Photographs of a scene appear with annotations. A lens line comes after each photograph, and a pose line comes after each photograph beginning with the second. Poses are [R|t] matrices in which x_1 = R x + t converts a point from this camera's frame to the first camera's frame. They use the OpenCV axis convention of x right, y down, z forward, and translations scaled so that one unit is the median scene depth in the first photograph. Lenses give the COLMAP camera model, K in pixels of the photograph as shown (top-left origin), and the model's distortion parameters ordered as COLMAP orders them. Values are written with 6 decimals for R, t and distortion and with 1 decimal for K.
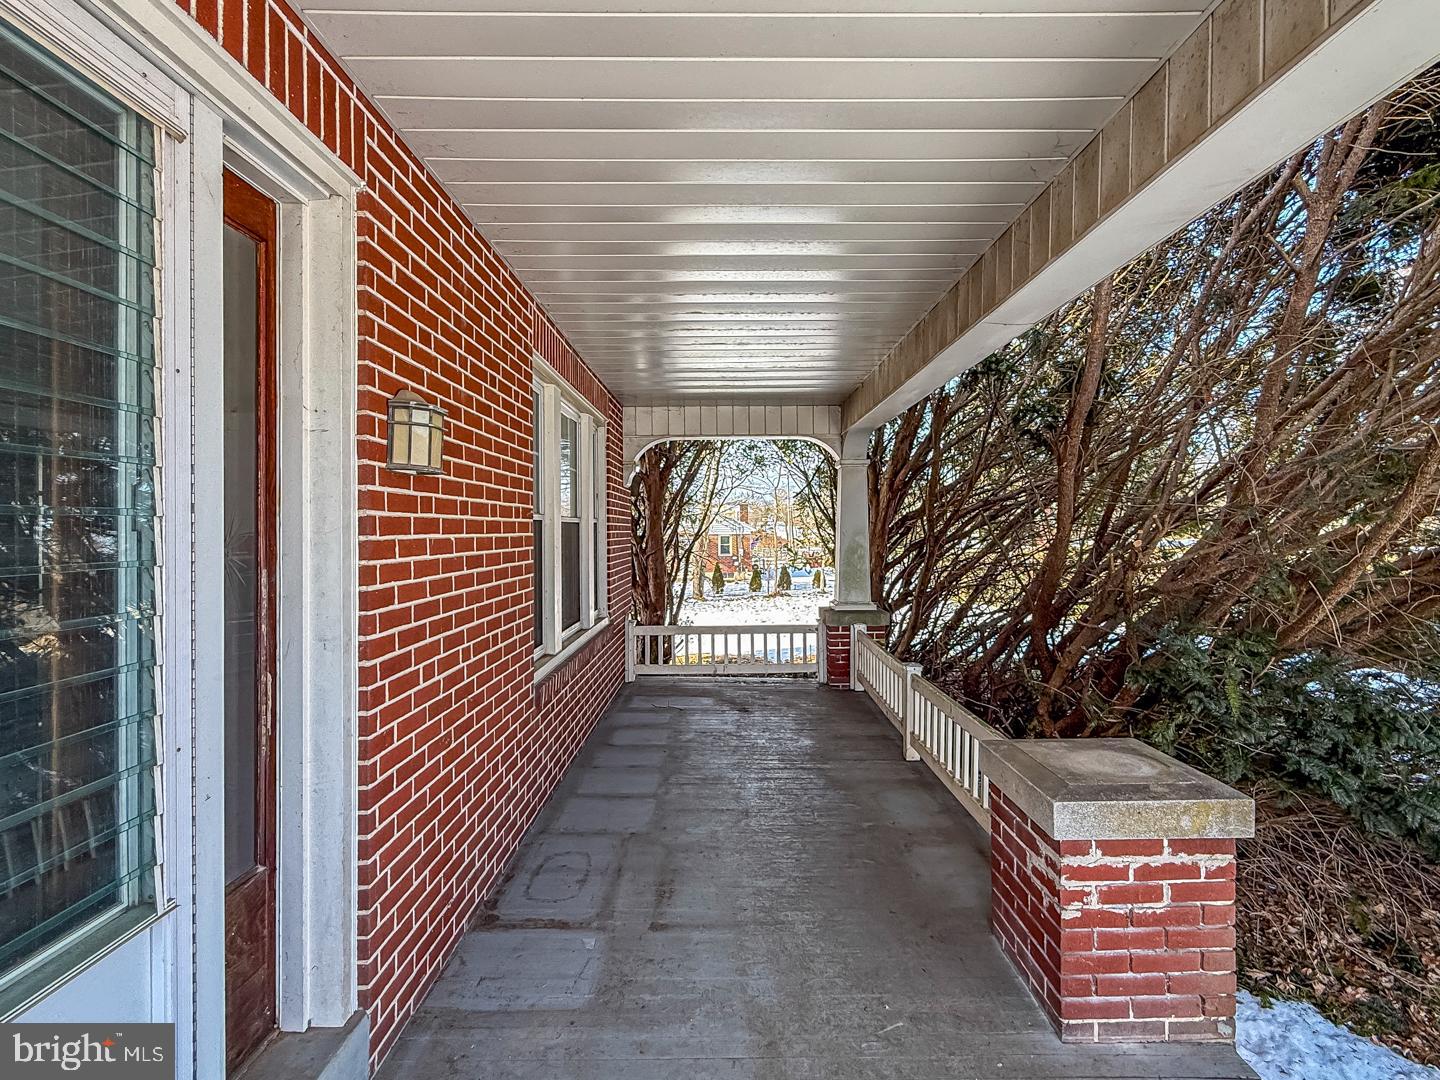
lens RADIAL K [[677.8, 0, 720.0], [0, 677.8, 540.0], [0, 0, 1]] dist [-0.001101, 0.000080]
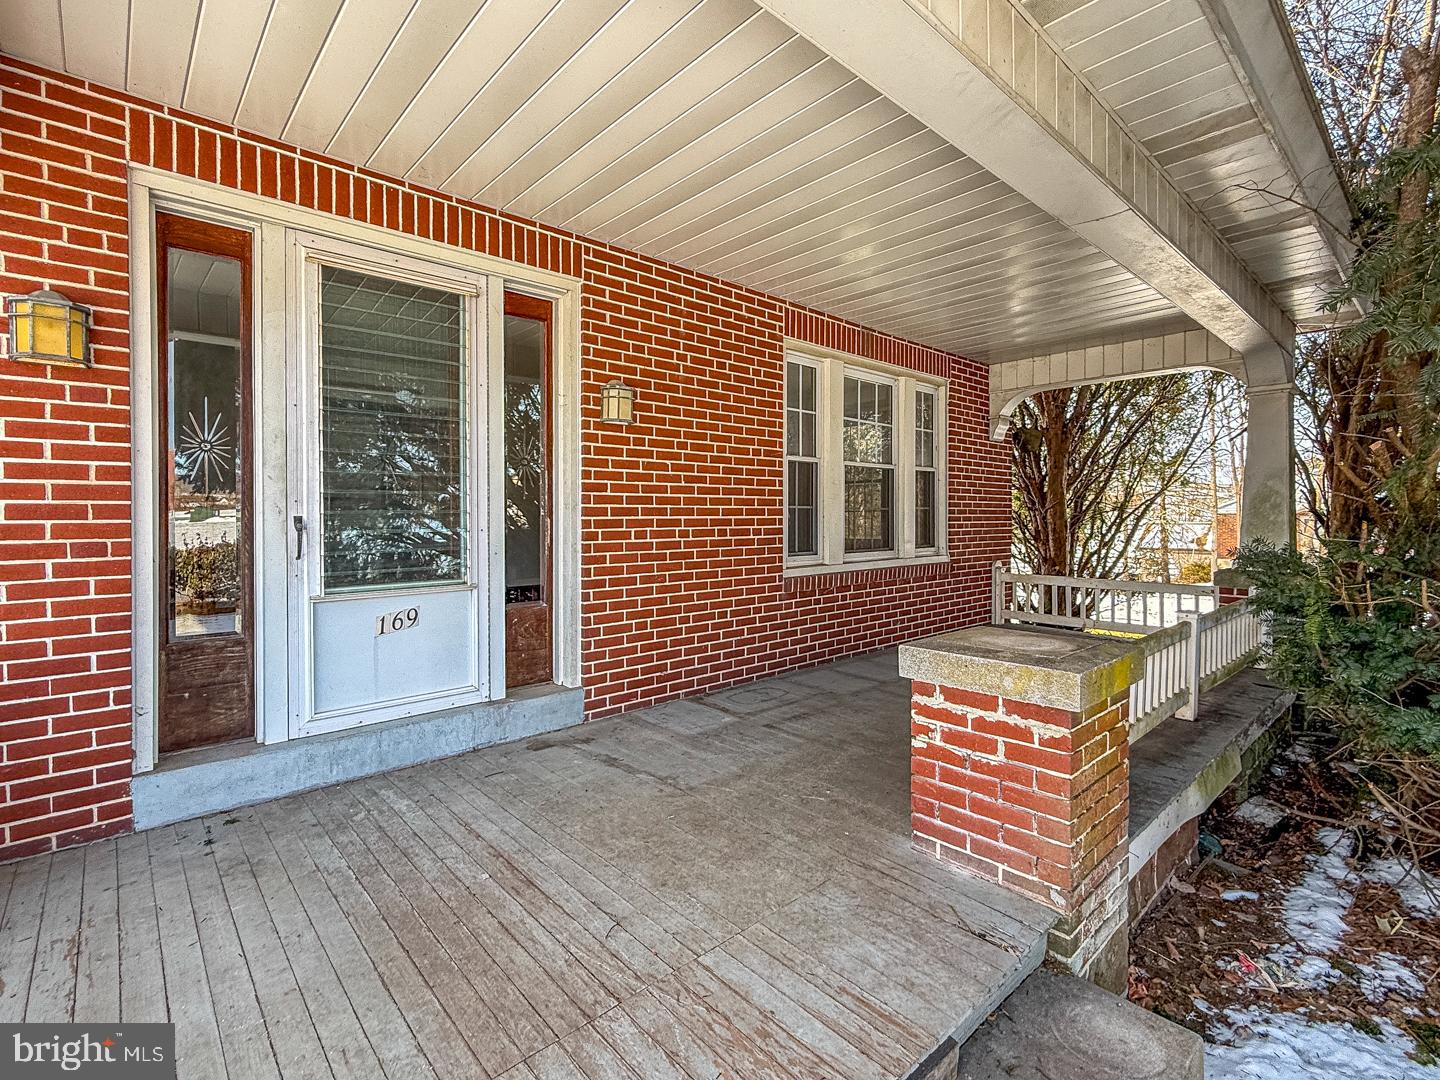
lens RADIAL K [[669.9, 0, 745.0], [0, 669.9, 544.3], [0, 0, 1]] dist [-0.000208, 0.000039]
pose [[0.683236, 0.035642, -0.729327, 1.149724], [-0.014131, 0.999266, 0.035596, 0.164384], [0.730061, -0.014014, 0.683238, -0.021105]]
